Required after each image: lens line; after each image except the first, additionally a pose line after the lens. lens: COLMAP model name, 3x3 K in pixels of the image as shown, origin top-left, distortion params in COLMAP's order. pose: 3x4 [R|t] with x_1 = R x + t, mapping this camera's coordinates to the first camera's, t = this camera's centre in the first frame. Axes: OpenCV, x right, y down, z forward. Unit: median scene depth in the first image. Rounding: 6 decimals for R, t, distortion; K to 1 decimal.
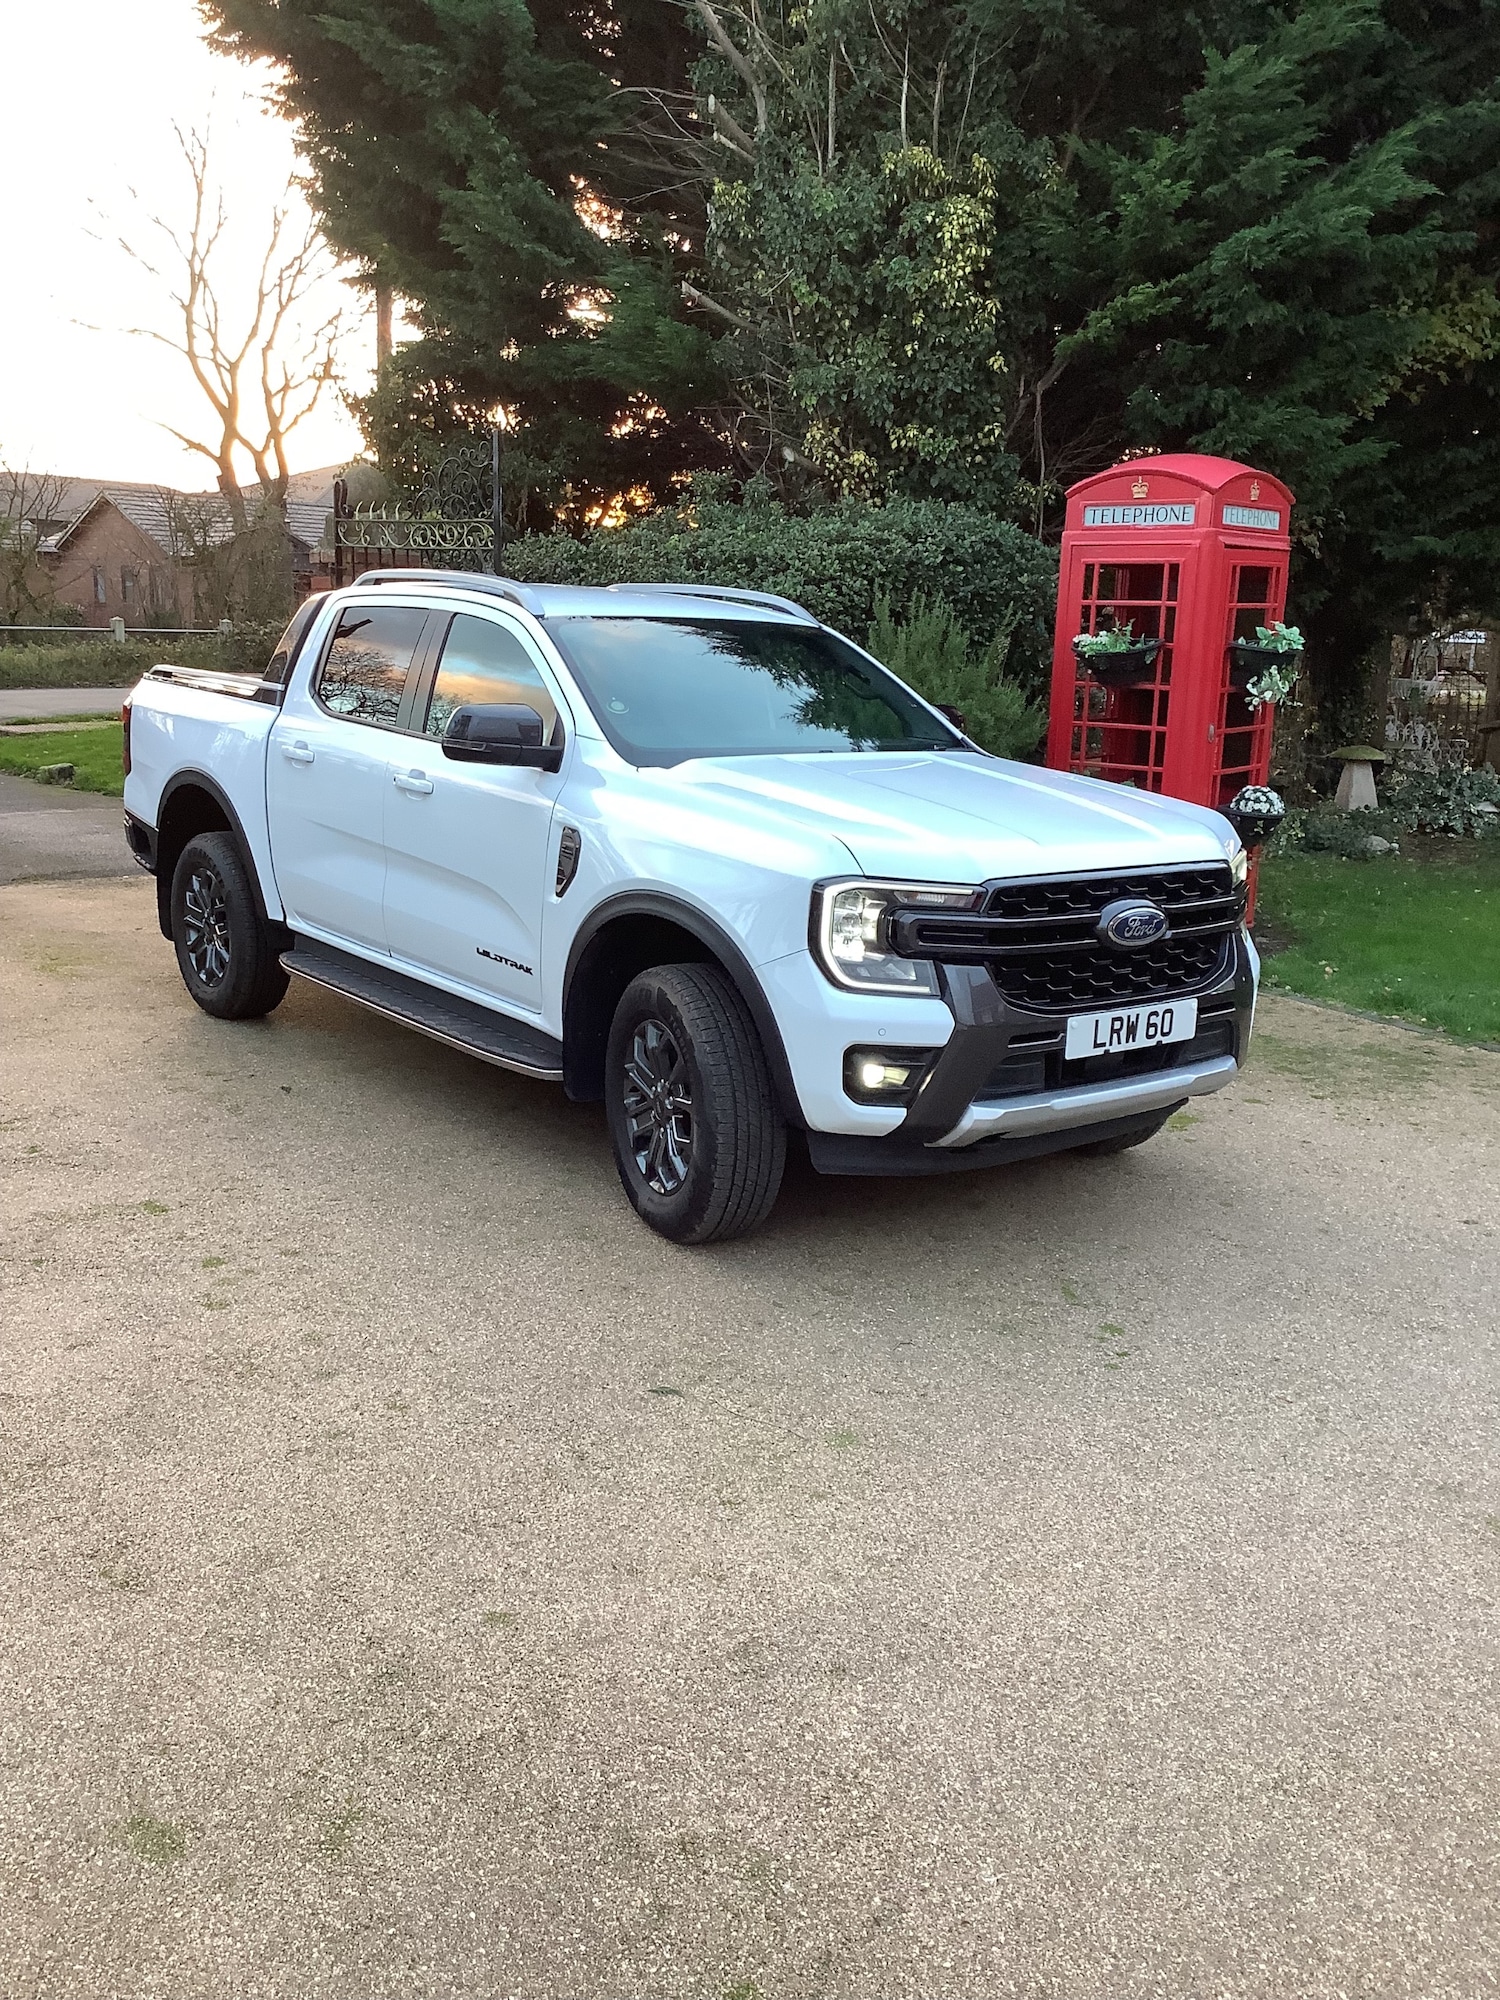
lens RADIAL K [[1903.2, 0, 714.4], [0, 1903.2, 1009.7], [0, 0, 1]] dist [0.006624, 0.000000]
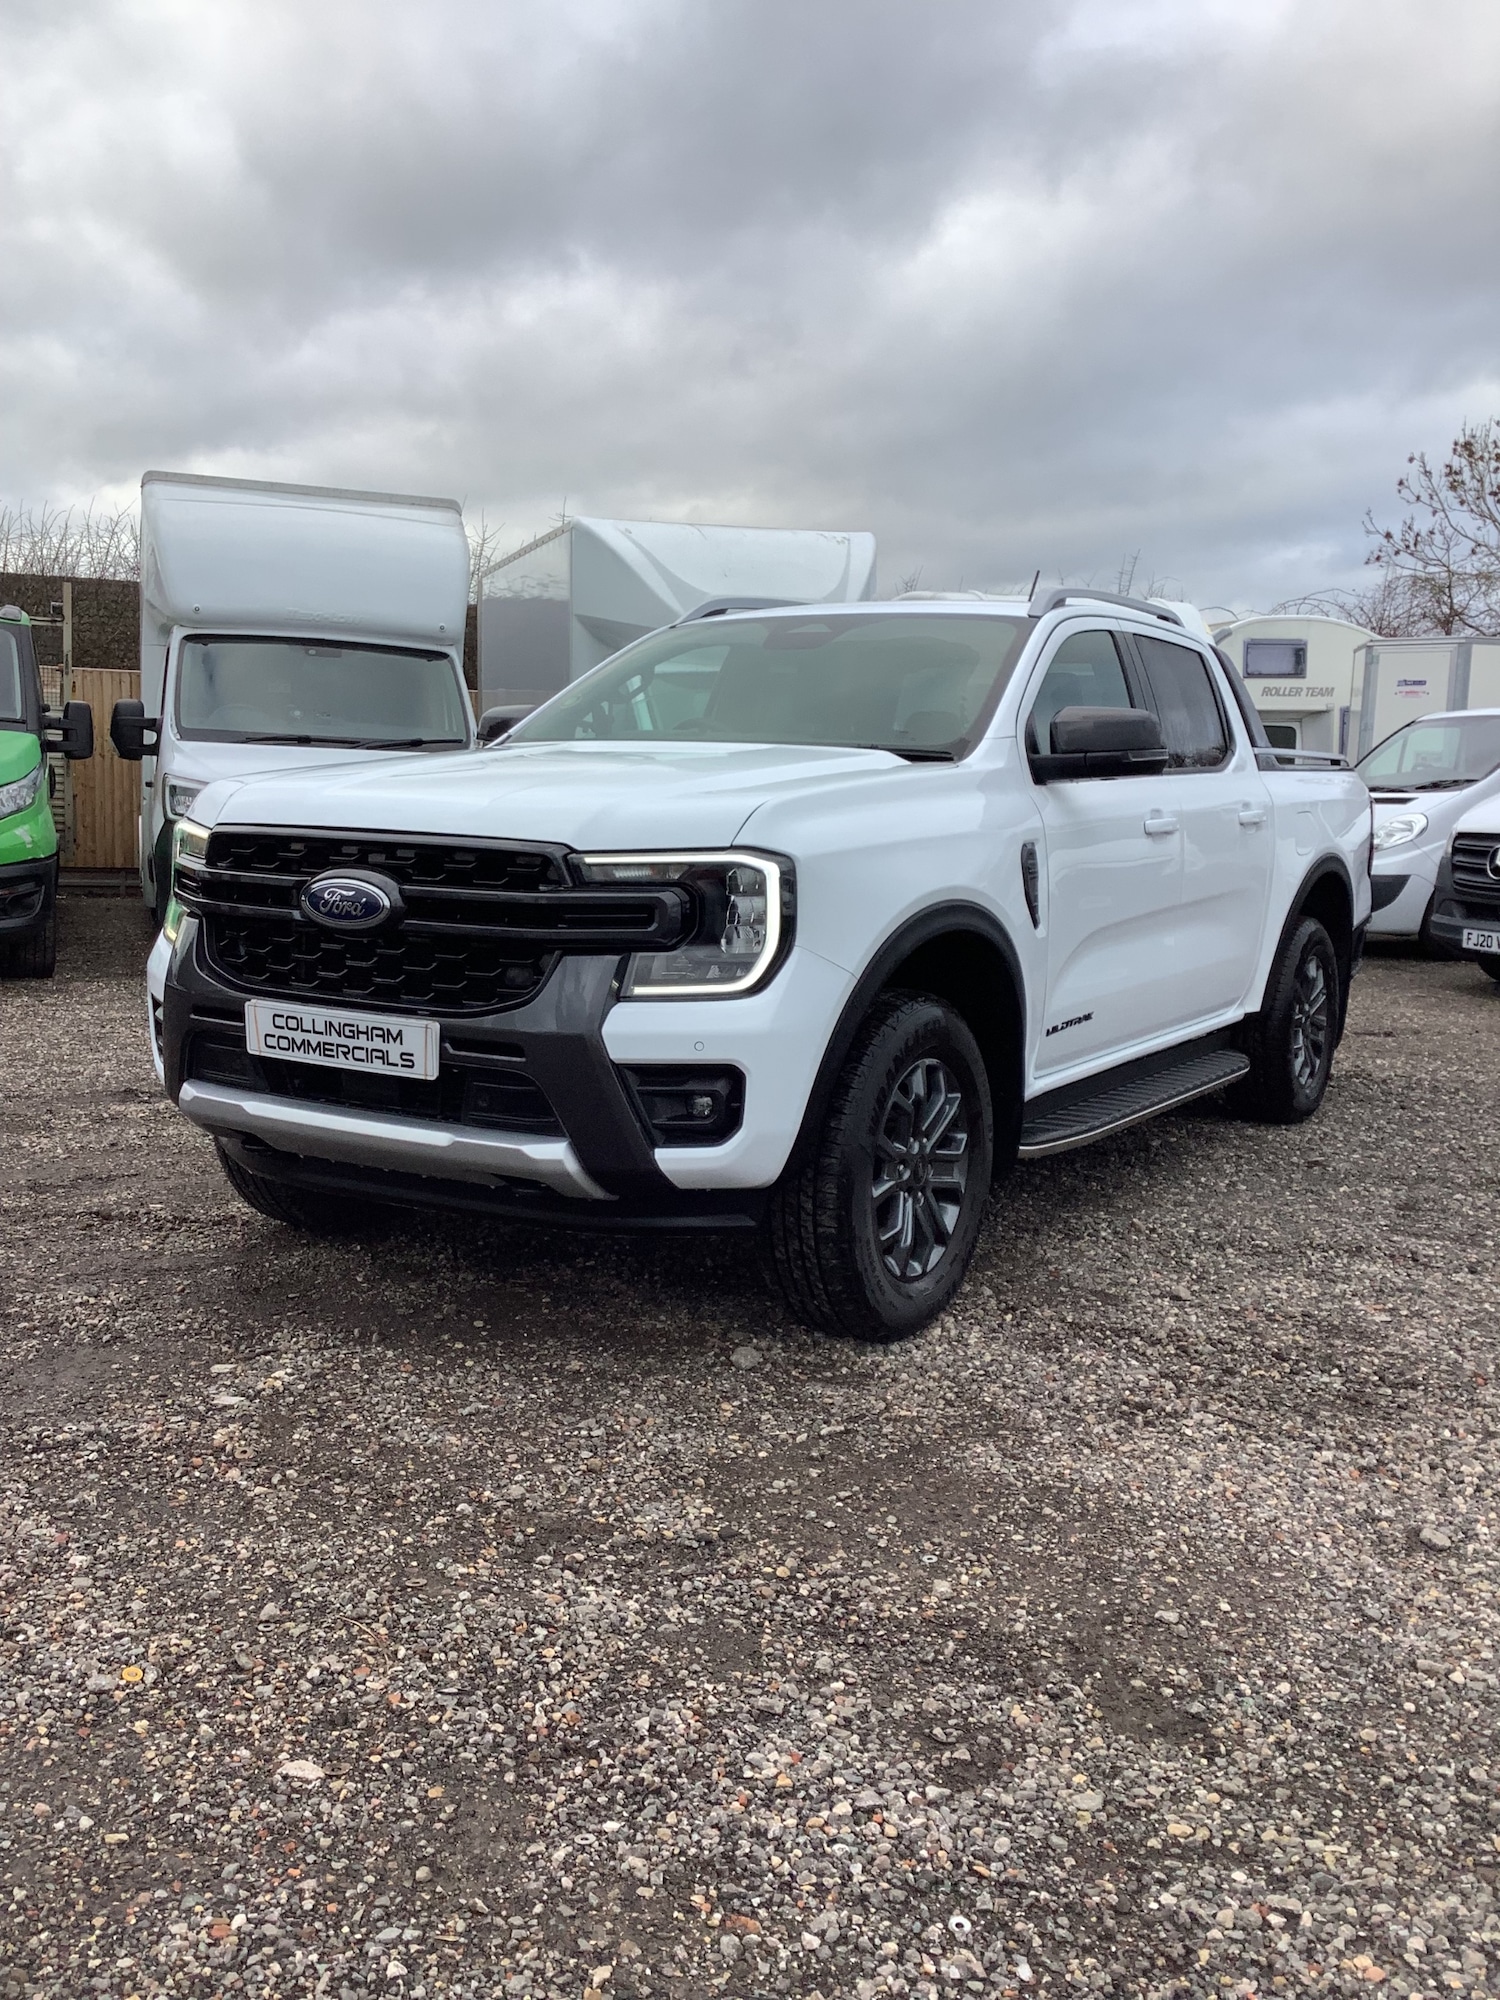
lens RADIAL K [[1903.2, 0, 769.8], [0, 1903.2, 1013.8], [0, 0, 1]] dist [0.006624, 0.000000]
pose [[0.361135, 0.104545, -0.926635, 0.607001], [-0.214583, 0.976345, 0.026525, -0.034760], [0.907489, 0.189262, 0.375026, 0.538179]]
